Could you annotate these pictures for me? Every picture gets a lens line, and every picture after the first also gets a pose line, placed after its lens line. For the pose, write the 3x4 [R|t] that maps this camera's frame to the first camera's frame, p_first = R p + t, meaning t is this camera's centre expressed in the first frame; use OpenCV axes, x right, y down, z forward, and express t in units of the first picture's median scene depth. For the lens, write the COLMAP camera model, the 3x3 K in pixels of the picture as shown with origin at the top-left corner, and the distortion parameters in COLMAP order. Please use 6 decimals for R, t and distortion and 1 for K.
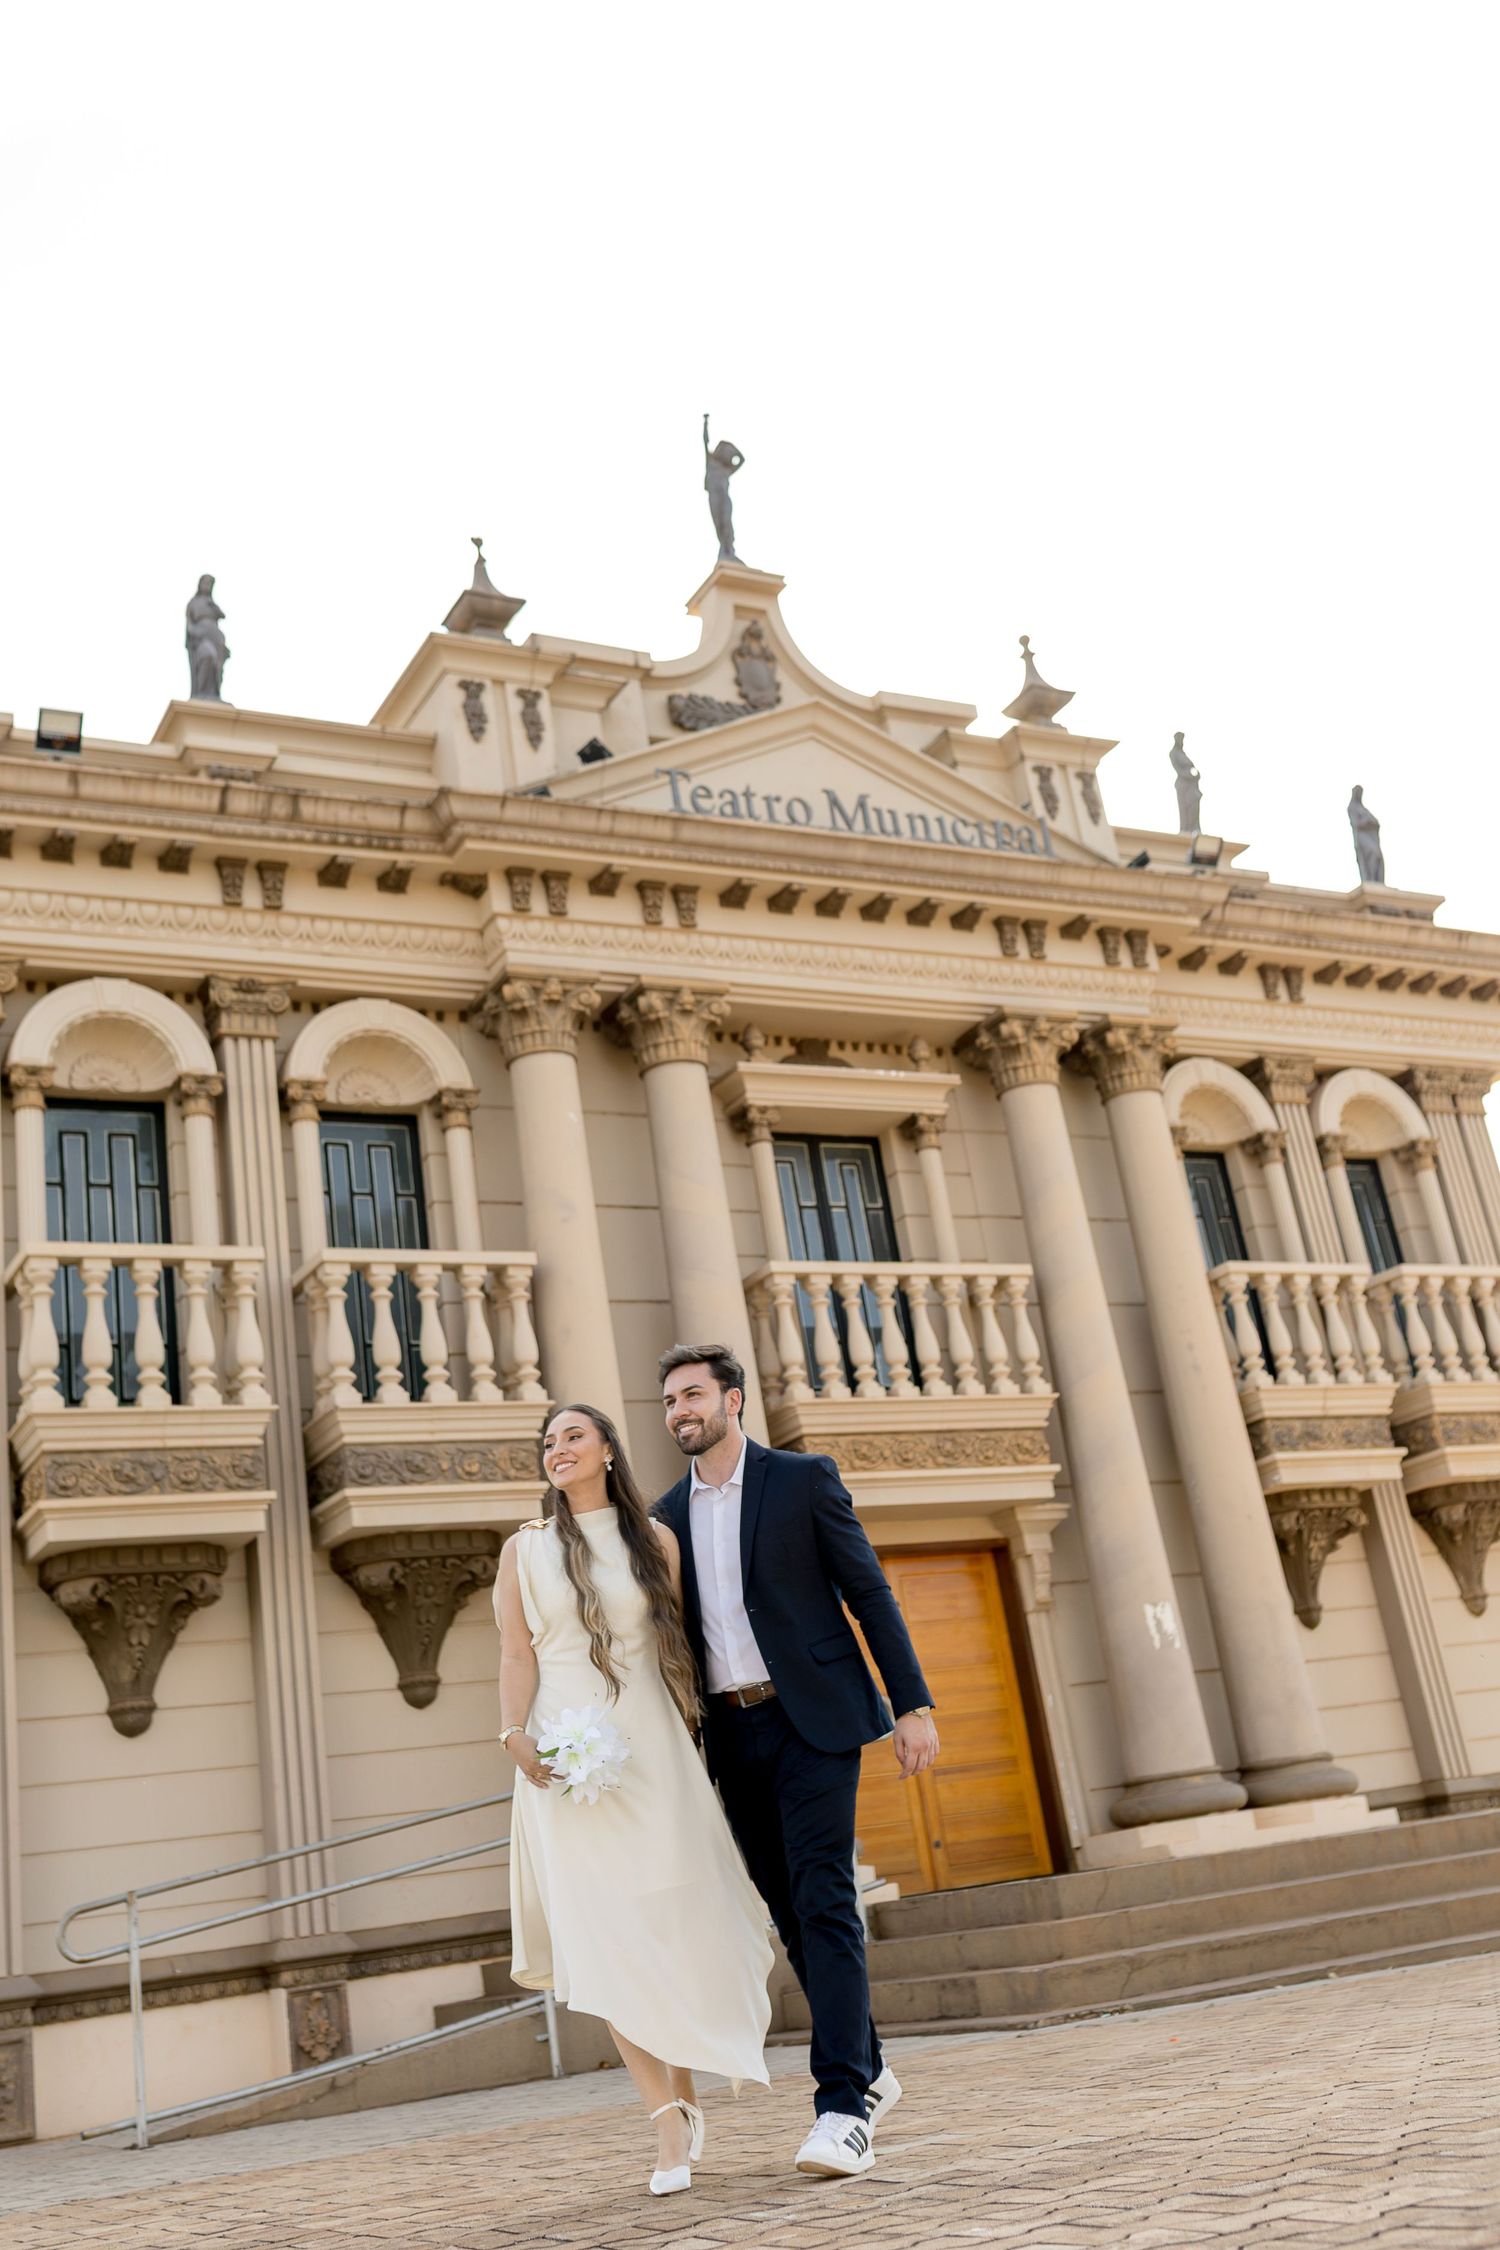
lens RADIAL K [[2253.1, 0, 702.1], [0, 2253.1, 1057.6], [0, 0, 1]] dist [0.002119, 0.002918]
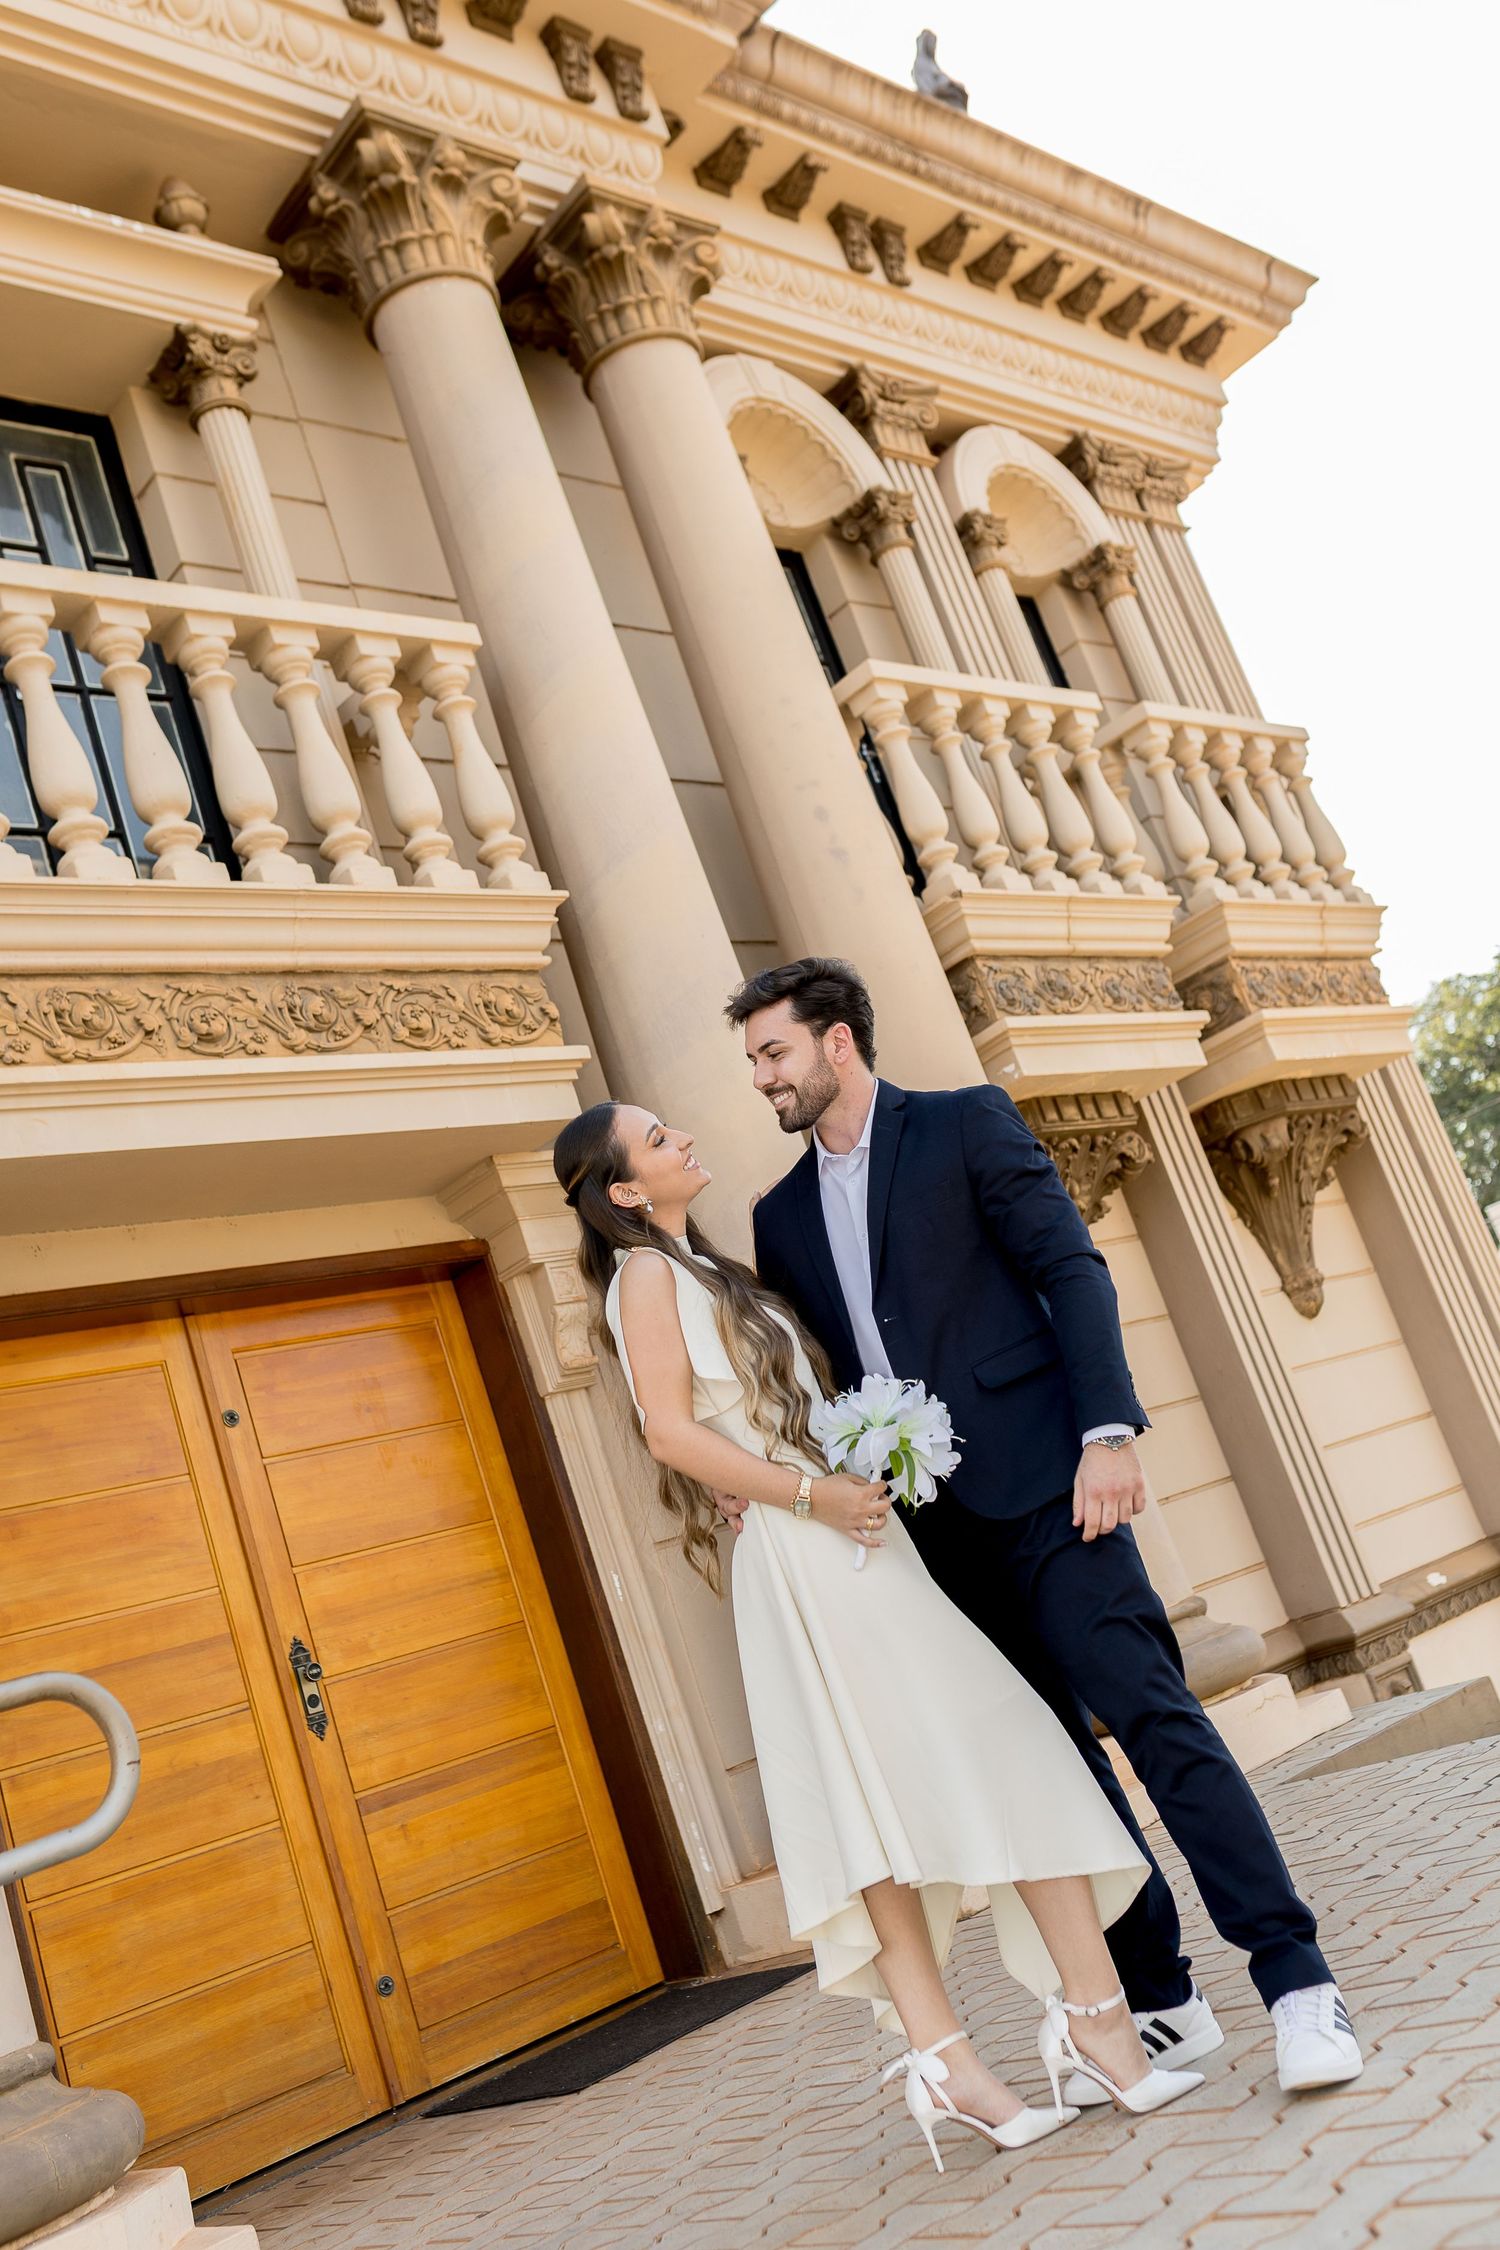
lens RADIAL K [[2126.2, 0, 750.4], [0, 2126.2, 1110.7], [0, 0, 1]] dist [0.000879, 0.001541]
pose [[0.954459, -0.101271, 0.280627, 0.072856], [0.086148, 0.994111, 0.065745, 0.168325], [-0.285633, -0.038576, 0.957563, 0.599368]]
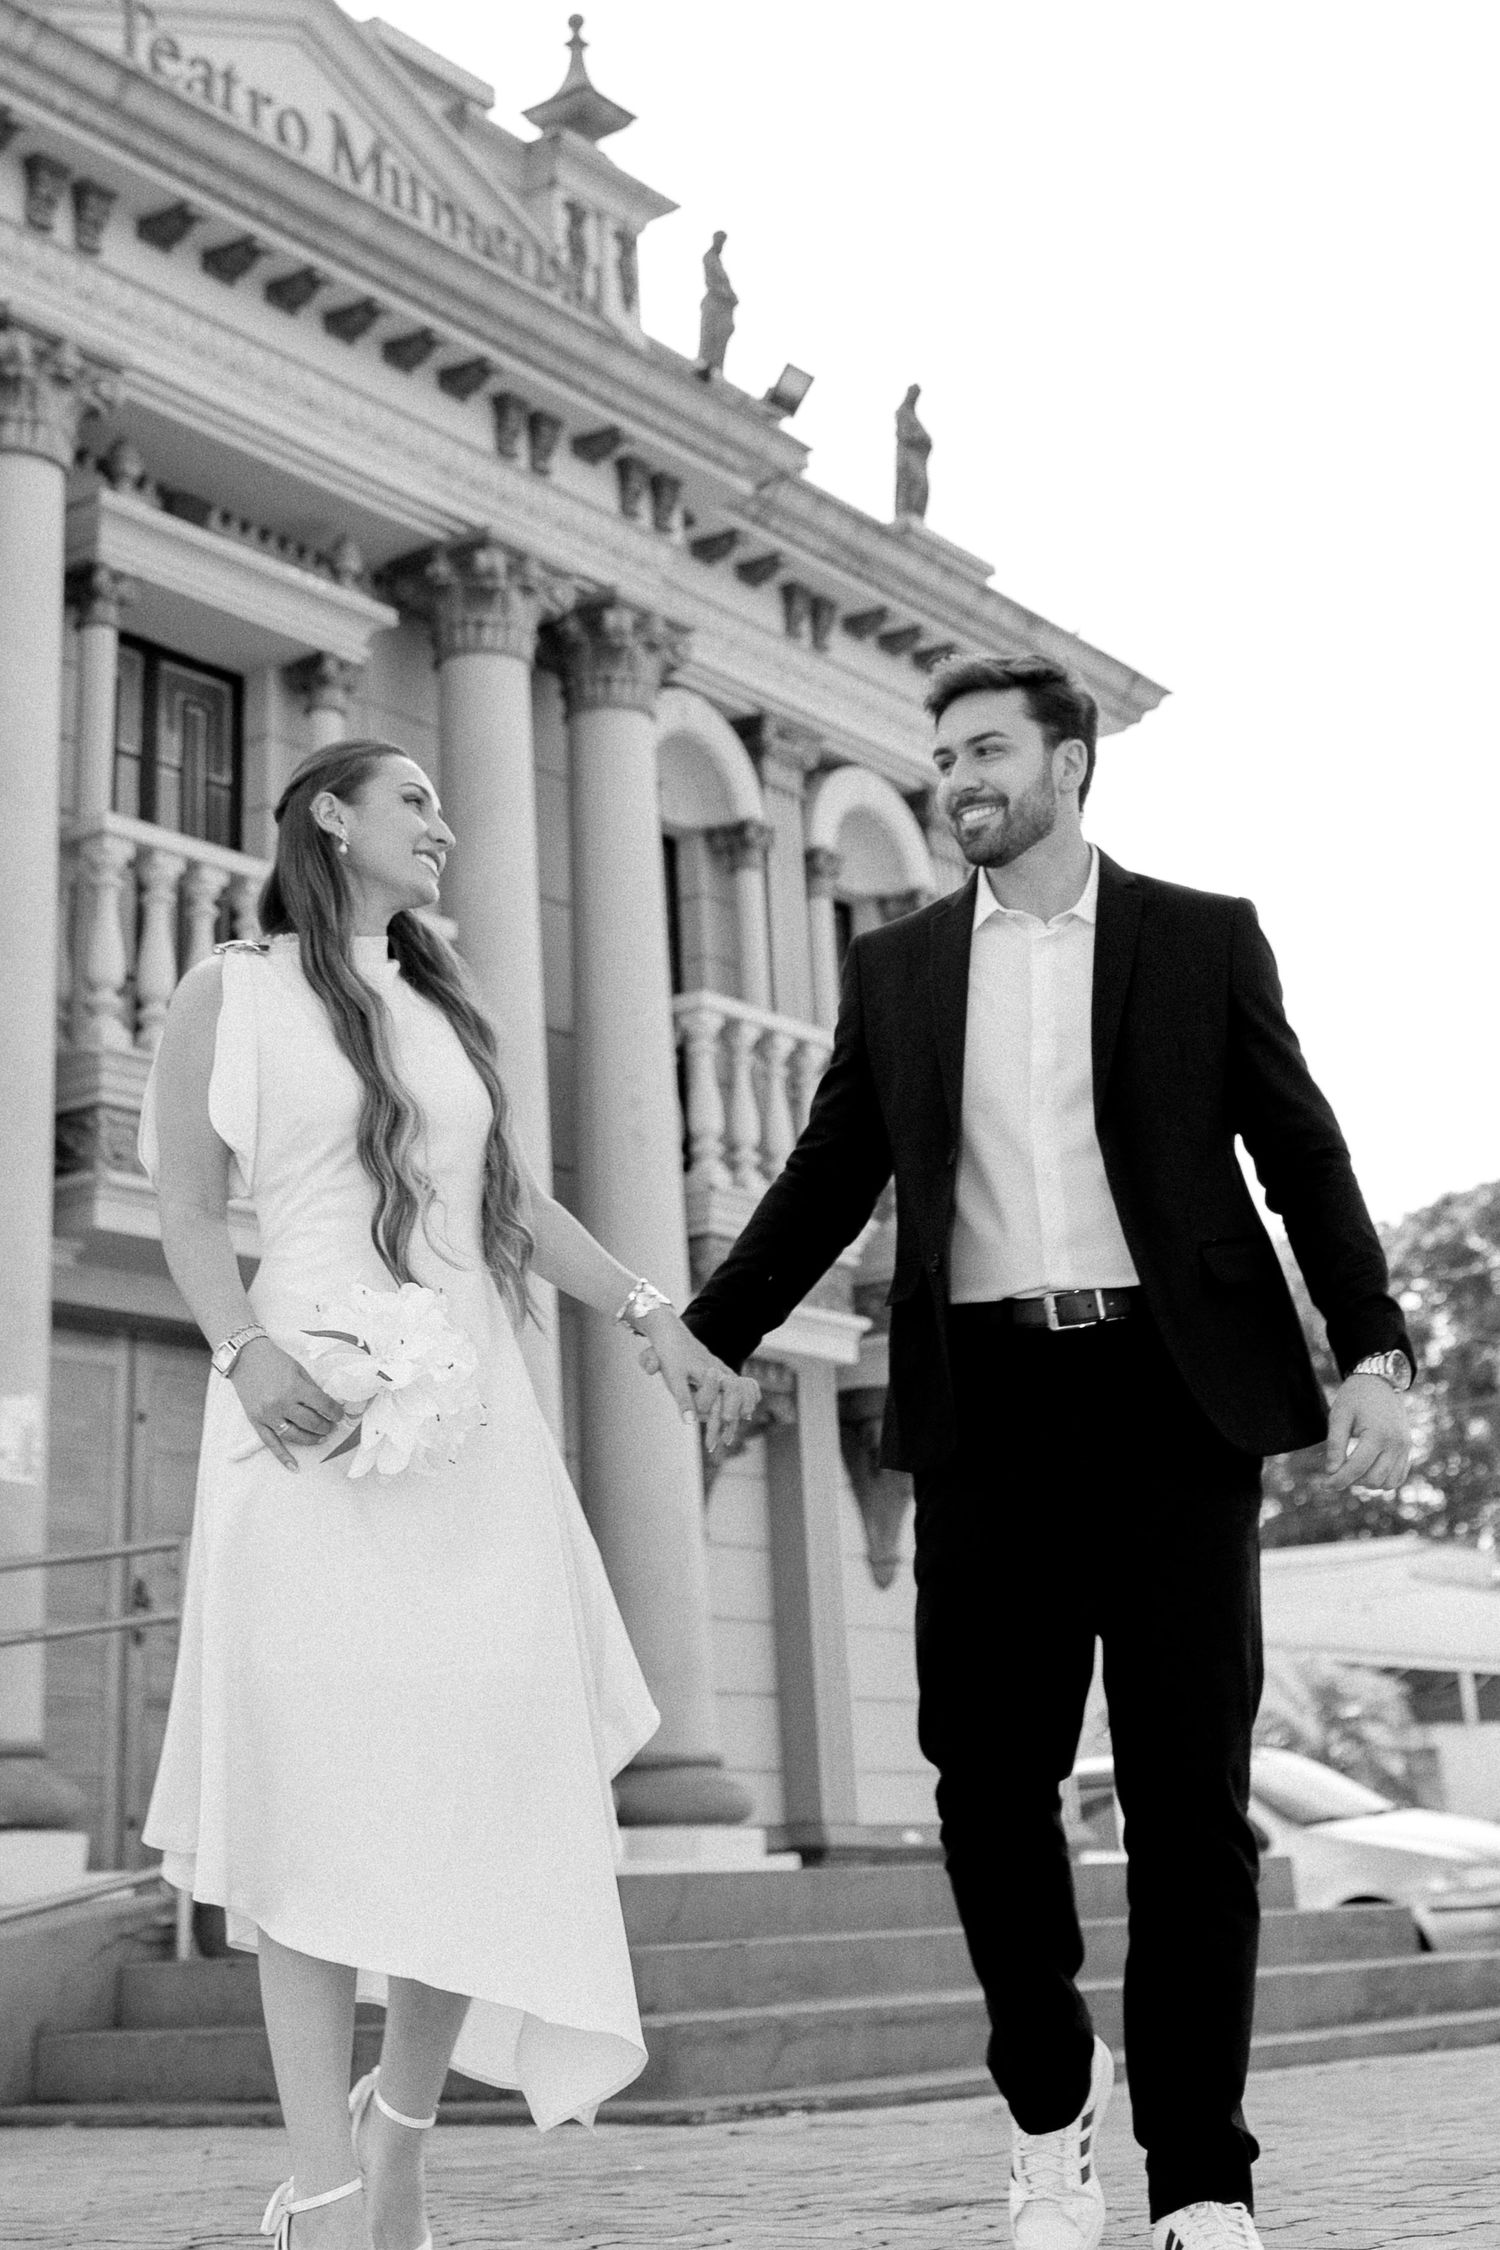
lens RADIAL K [[3177.0, 0, 669.6], [0, 3177.0, 573.3], [0, 0, 1]] dist [0.008709, -0.004895]
pose [[0.901144, 0.259066, 0.347599, -0.140253], [-0.234612, 0.965674, -0.111490, 0.084842], [-0.364551, 0.018918, 0.930991, 0.146279]]
